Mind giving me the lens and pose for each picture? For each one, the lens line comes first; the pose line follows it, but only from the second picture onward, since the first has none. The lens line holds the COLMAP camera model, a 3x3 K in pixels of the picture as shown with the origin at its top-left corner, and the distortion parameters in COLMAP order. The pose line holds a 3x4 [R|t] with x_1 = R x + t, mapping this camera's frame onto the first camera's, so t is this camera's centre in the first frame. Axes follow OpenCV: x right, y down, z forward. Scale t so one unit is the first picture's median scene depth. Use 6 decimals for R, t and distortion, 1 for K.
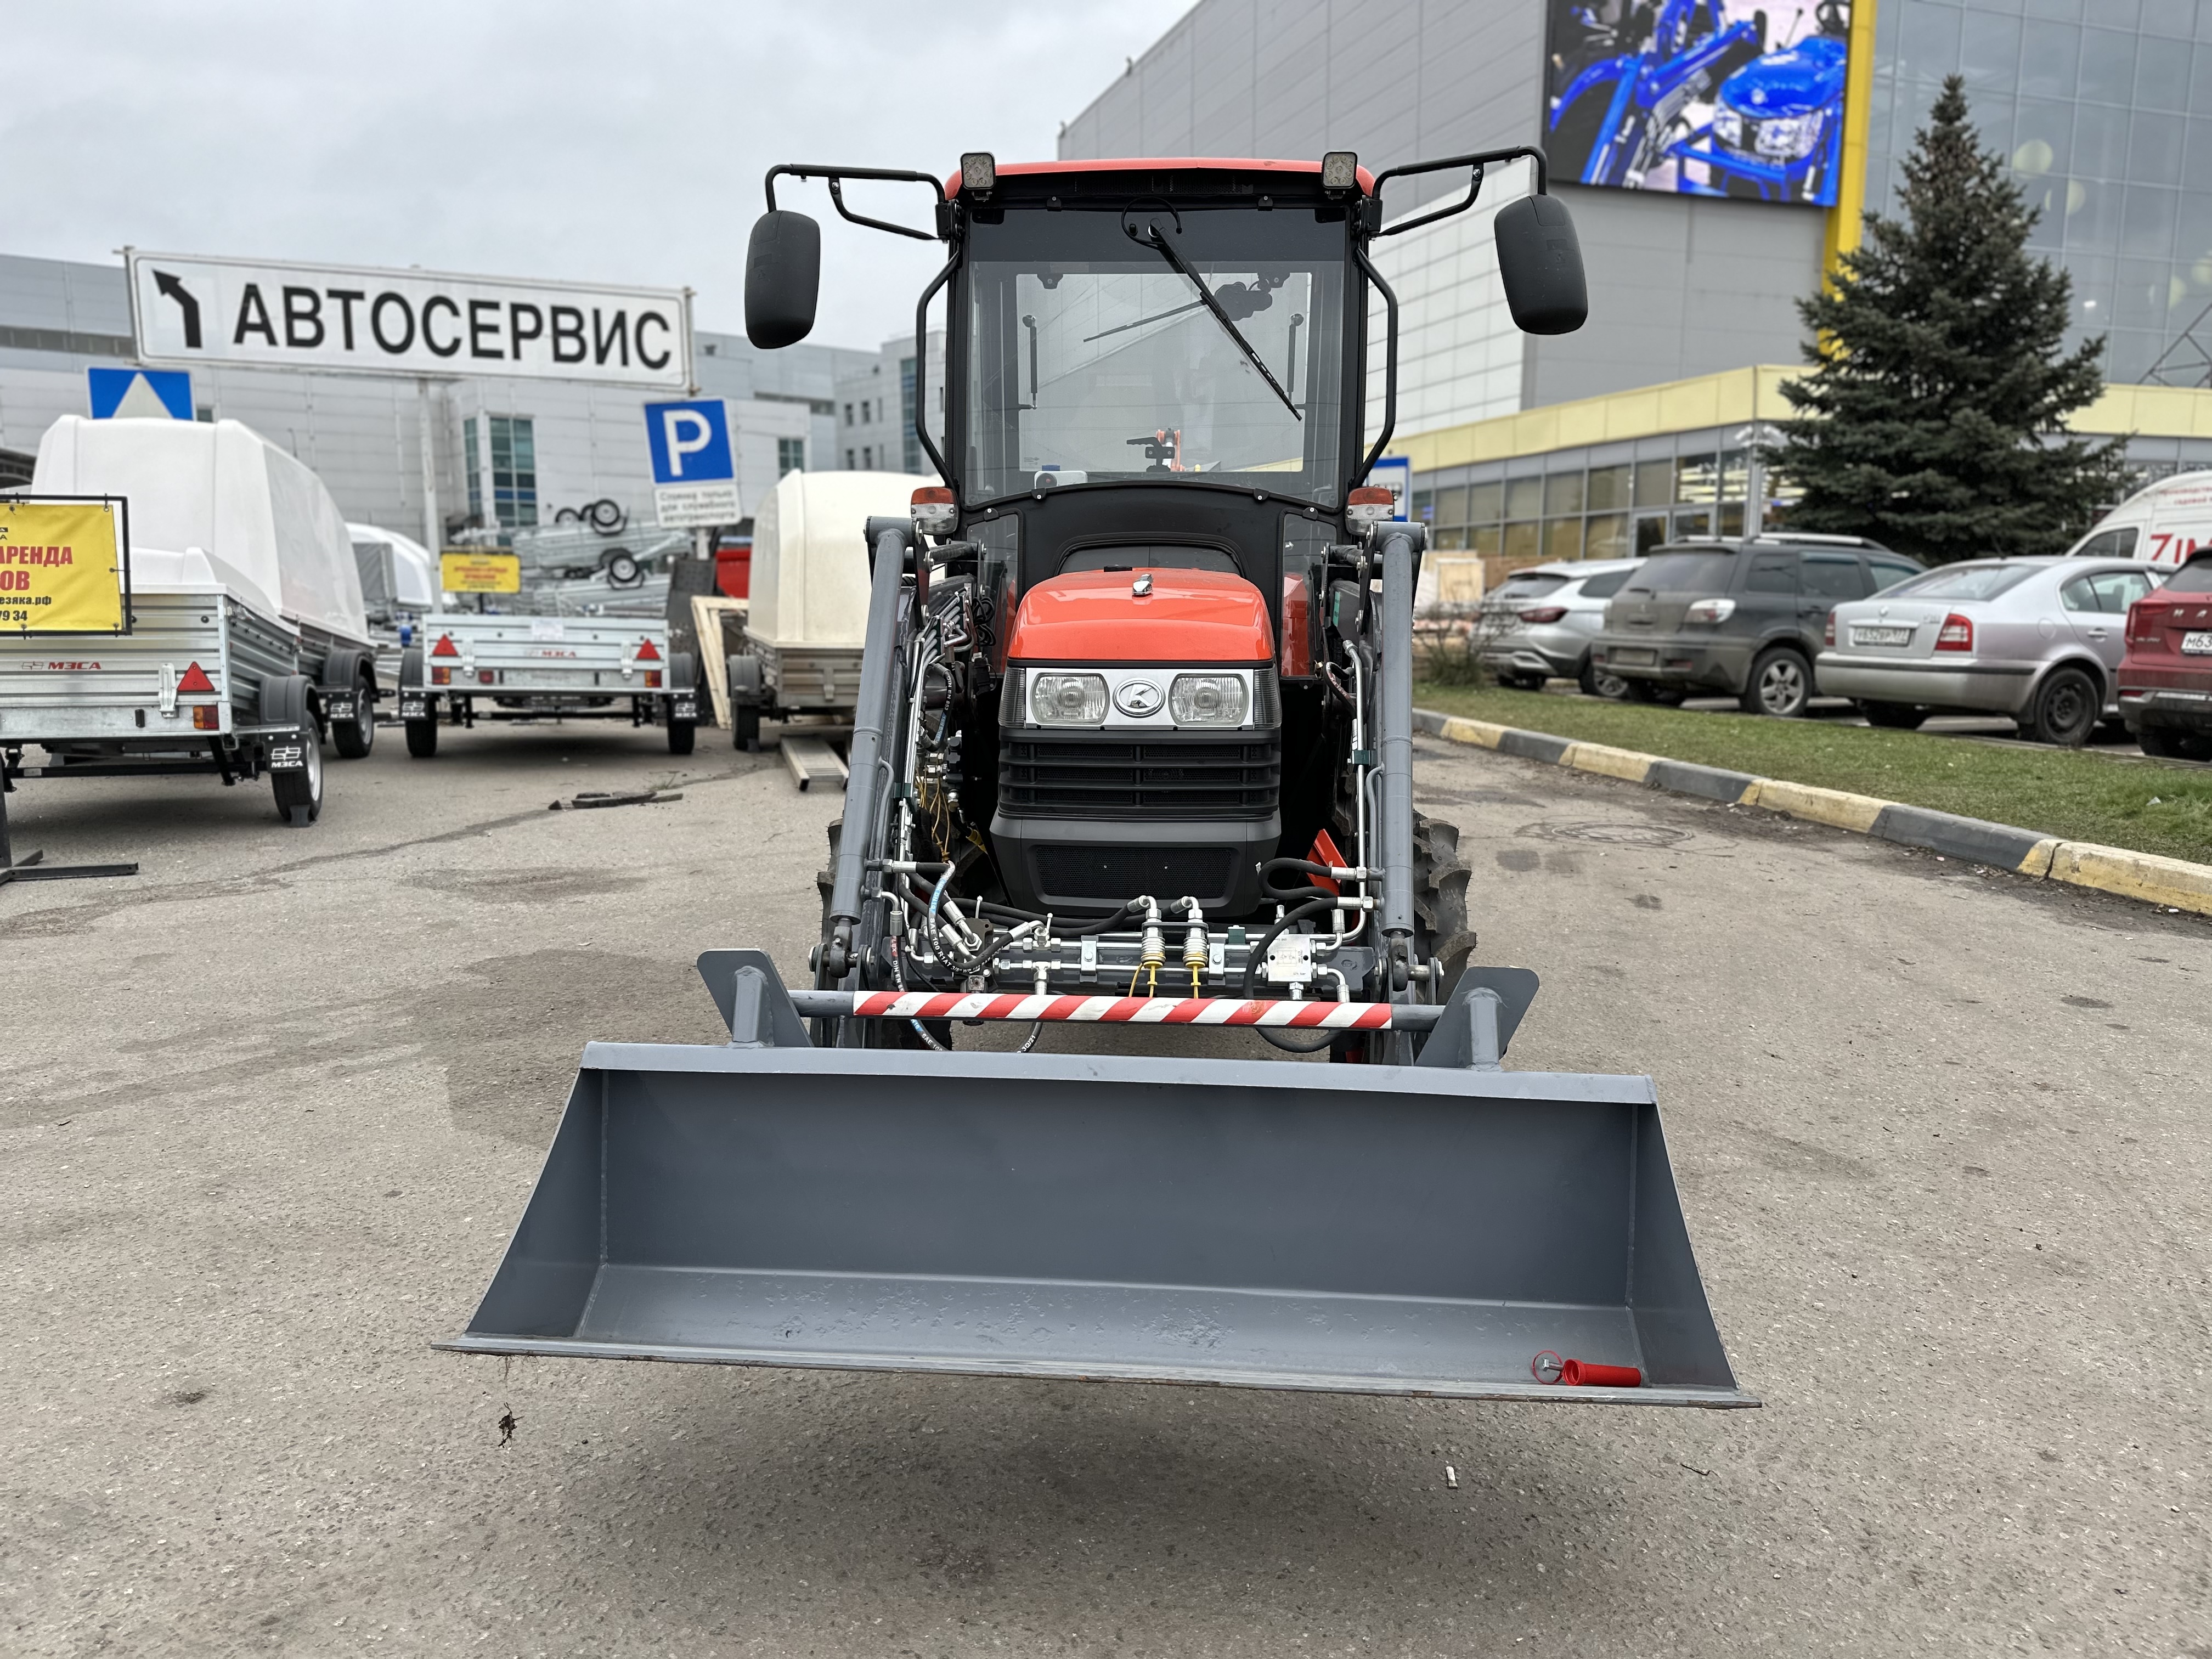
lens RADIAL K [[1549.4, 0, 1107.1], [0, 1549.4, 823.4], [0, 0, 1]] dist [0.039071, -0.050147]
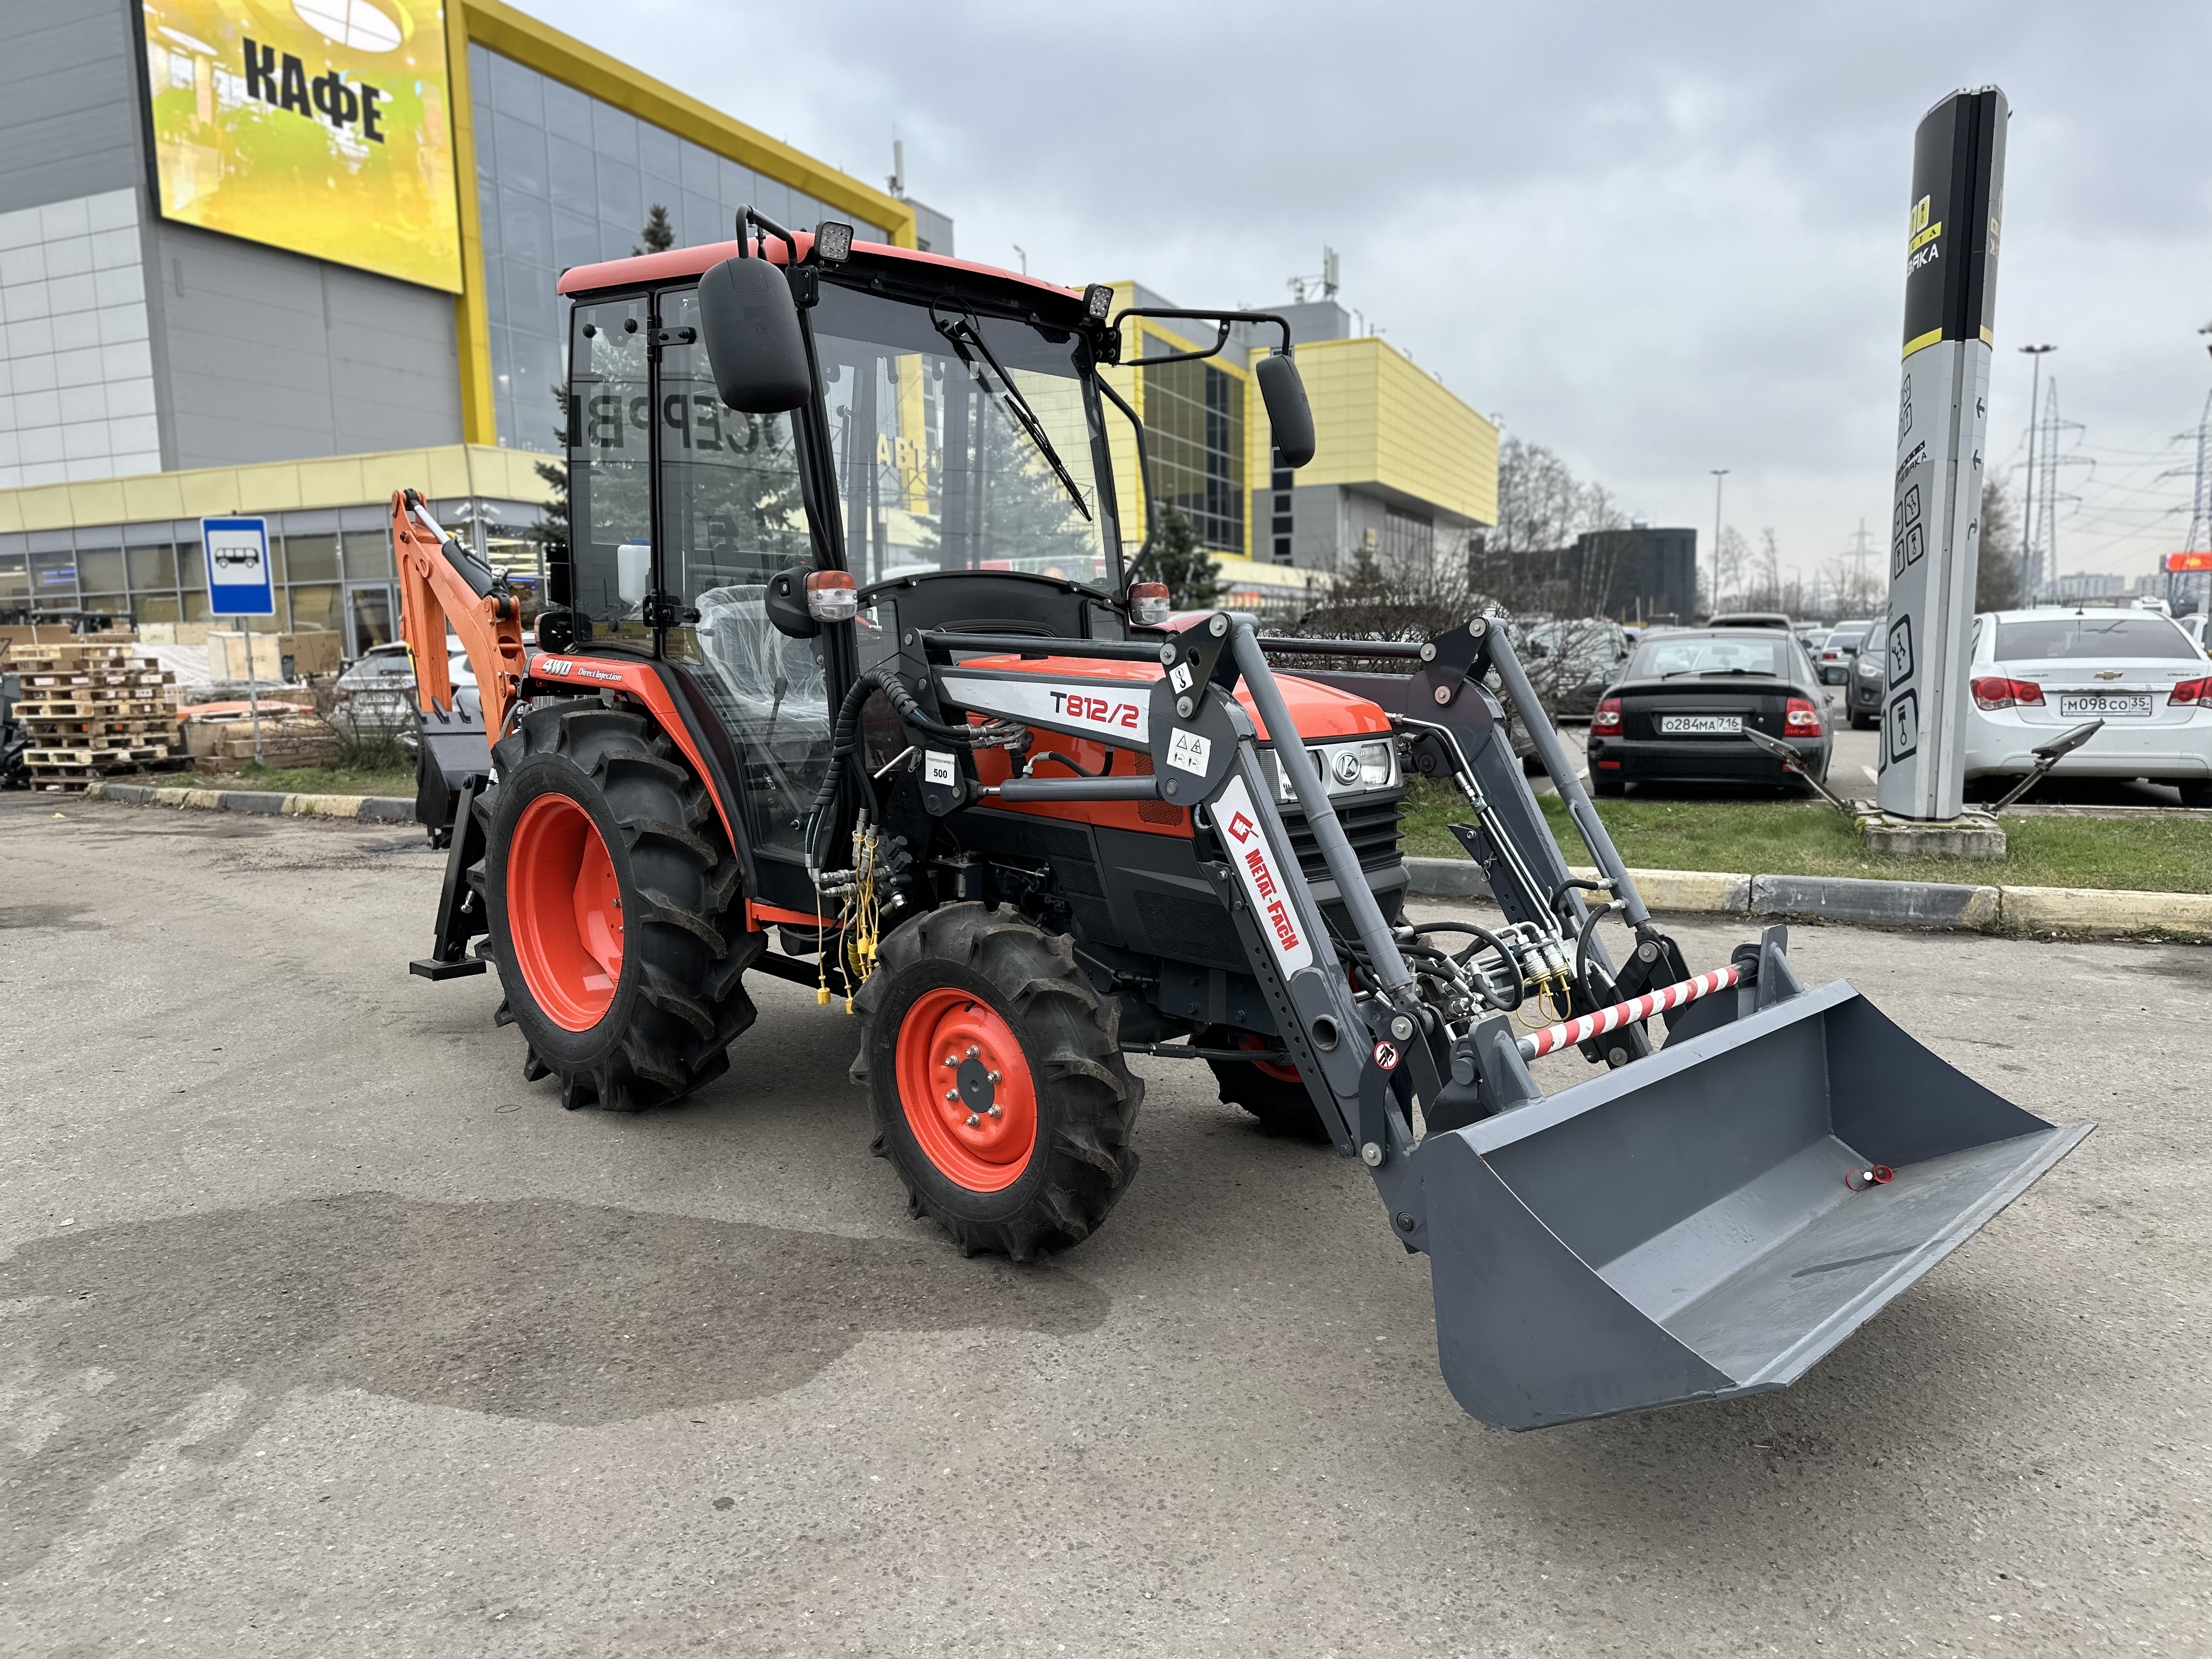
lens RADIAL K [[1540.7, 0, 1102.6], [0, 1540.7, 820.1], [0, 0, 1]] dist [0.065589, -0.080738]
pose [[0.662334, -0.095912, 0.743044, -0.472518], [0.130438, 0.991387, 0.011698, -0.039622], [-0.737766, 0.089173, 0.669140, 0.184786]]
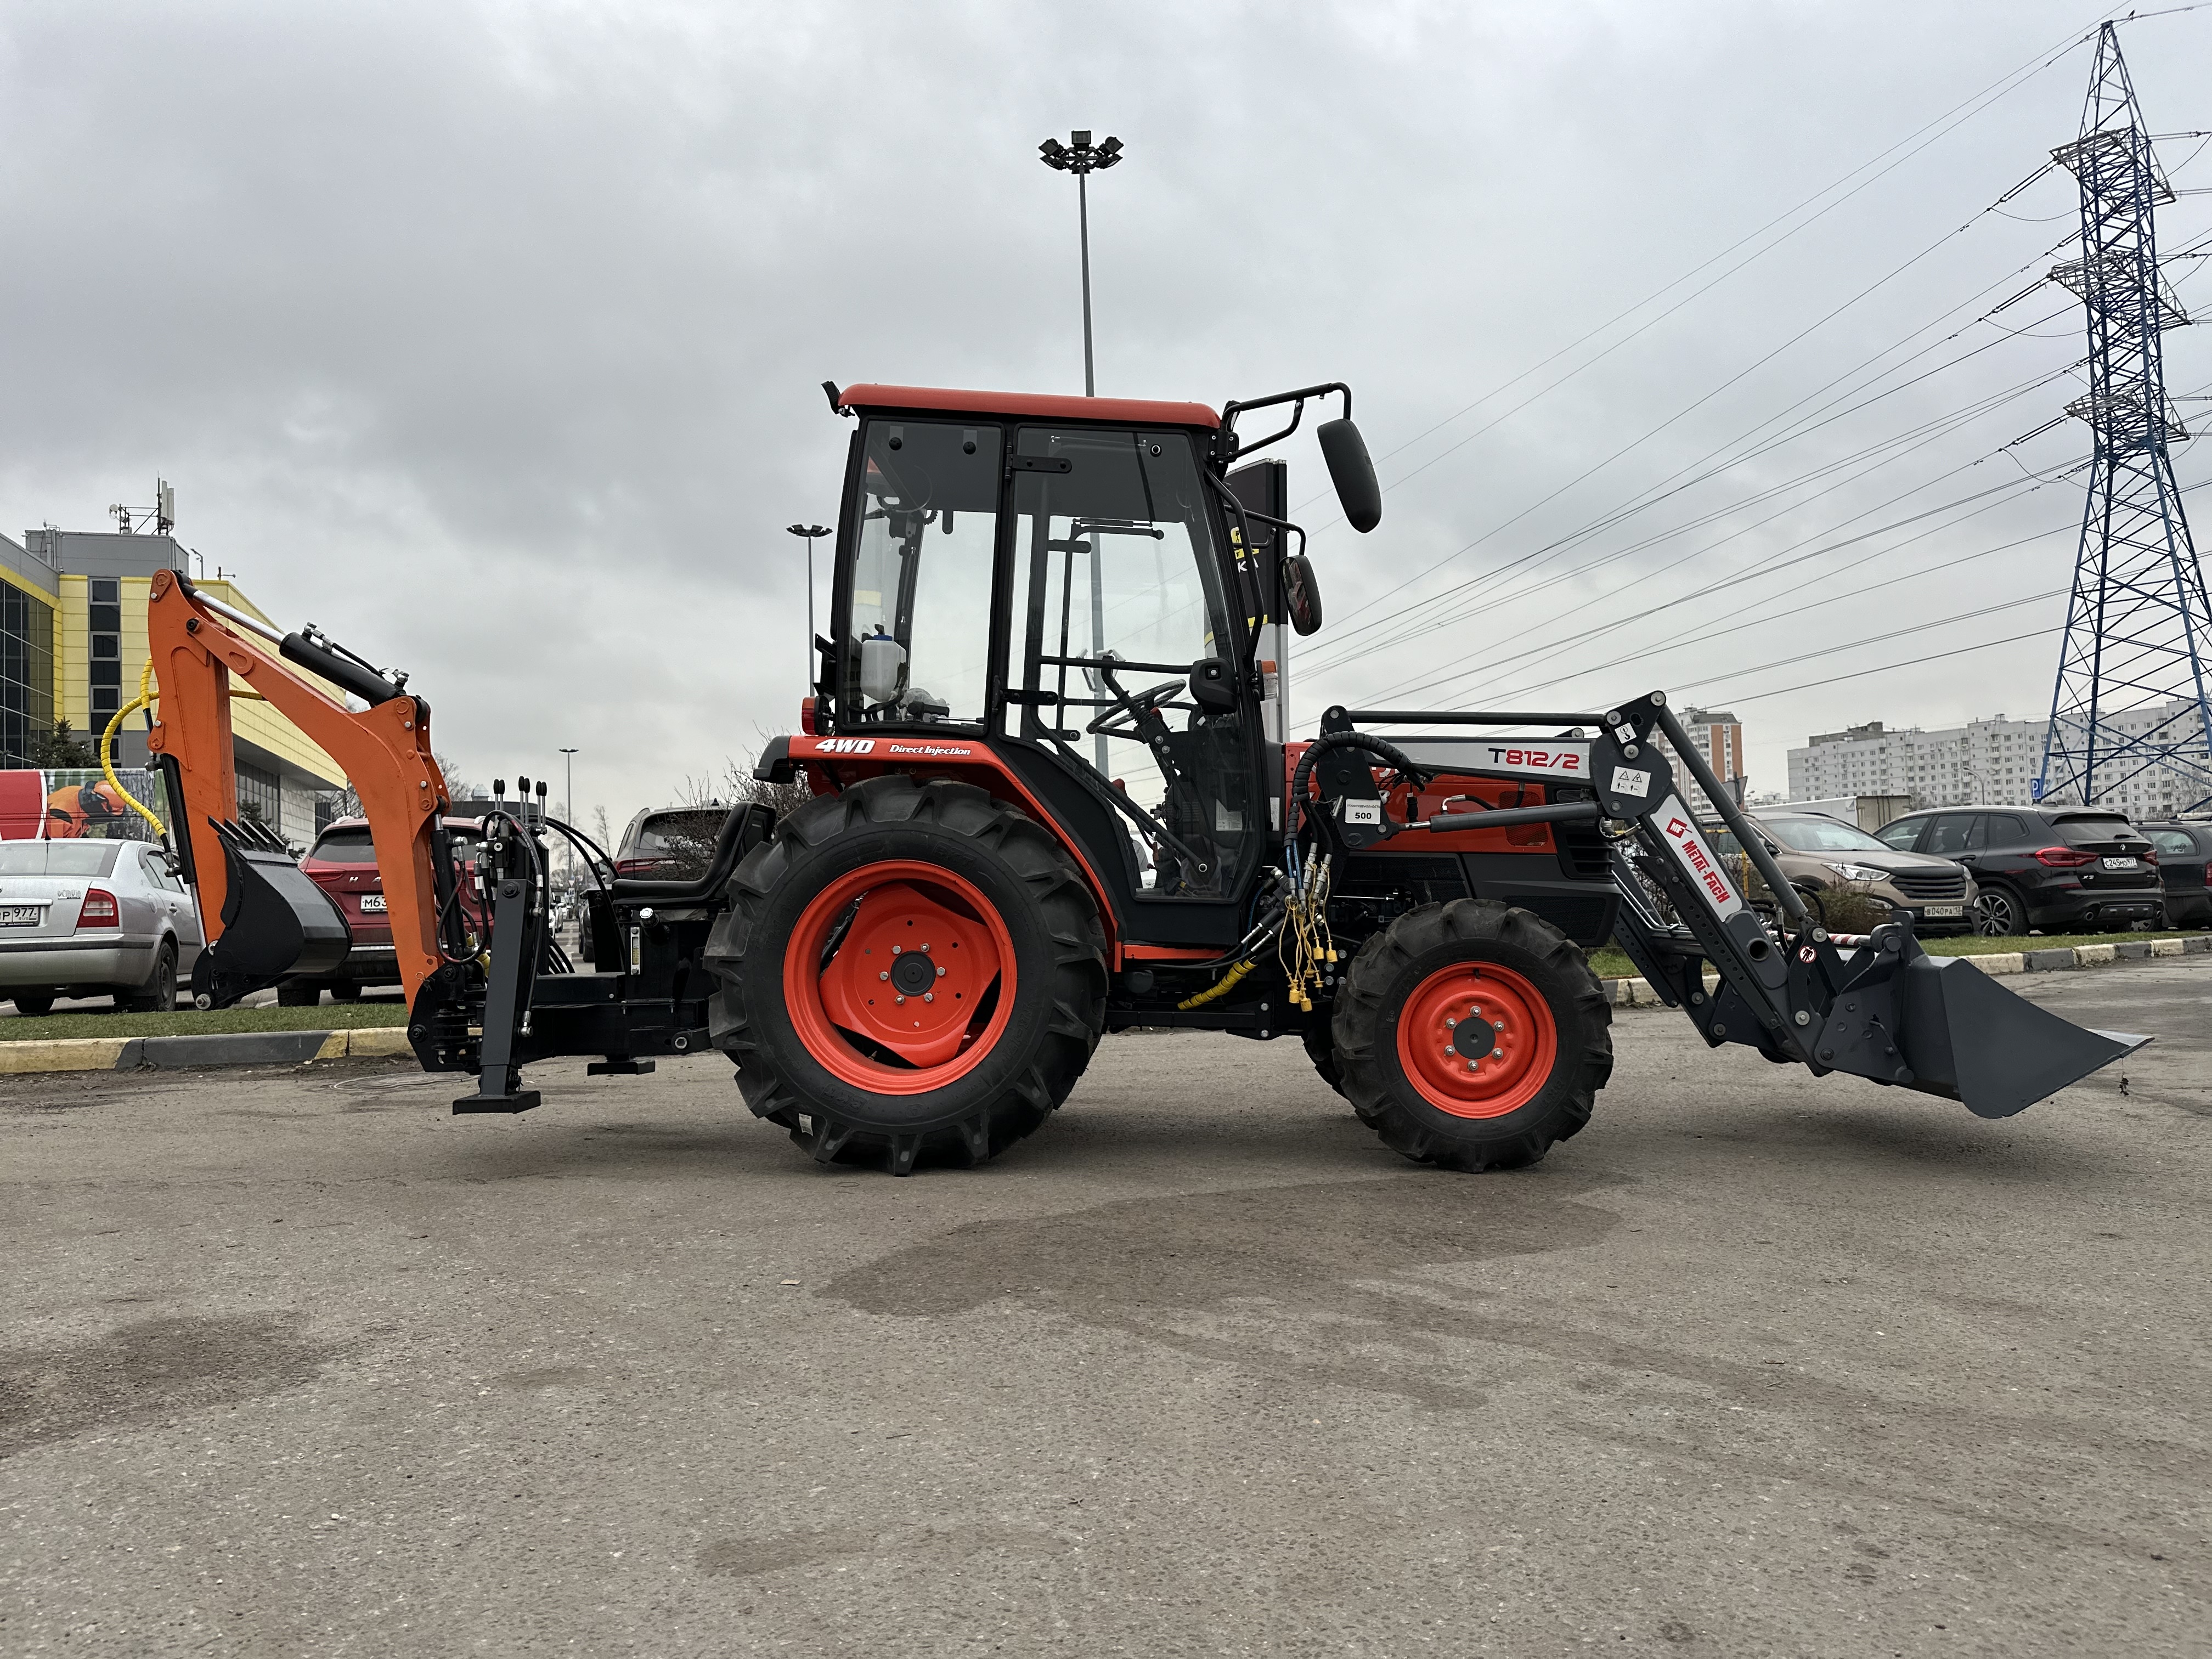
lens RADIAL K [[1542.2, 0, 1075.6], [0, 1542.2, 833.4], [0, 0, 1]] dist [0.110774, -0.124135]
pose [[0.010264, 0.037790, 0.999233, -0.853783], [0.174951, 0.983804, -0.039003, -0.044937], [-0.984524, 0.175217, 0.003486, 0.776942]]
